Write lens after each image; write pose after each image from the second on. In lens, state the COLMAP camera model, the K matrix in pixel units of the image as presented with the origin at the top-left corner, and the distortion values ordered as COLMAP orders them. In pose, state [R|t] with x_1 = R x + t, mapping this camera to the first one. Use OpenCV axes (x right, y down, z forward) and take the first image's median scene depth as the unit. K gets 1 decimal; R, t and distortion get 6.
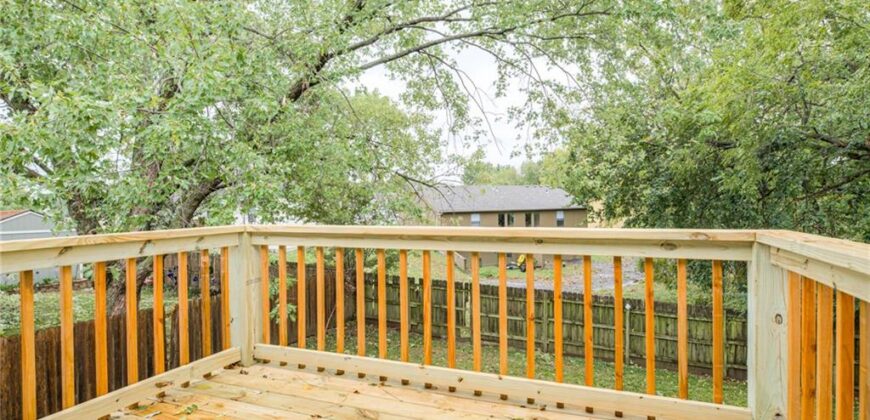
lens RADIAL K [[441.7, 0, 435.5], [0, 441.7, 211.2], [0, 0, 1]] dist [-0.000075, 0.000824]
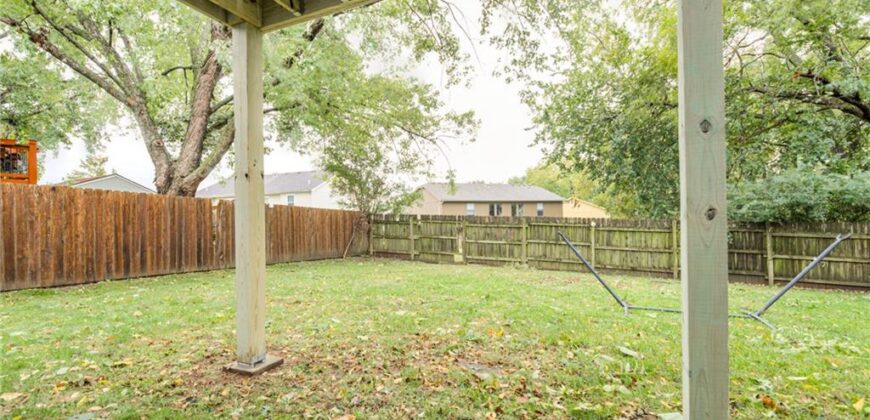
lens RADIAL K [[356.8, 0, 431.0], [0, 356.8, 239.9], [0, 0, 1]] dist [0.000156, -0.000036]
pose [[0.999536, 0.000273, -0.030456, 0.024721], [-0.001019, 0.999700, -0.024481, 0.282607], [0.030440, 0.024501, 0.999236, 0.018847]]
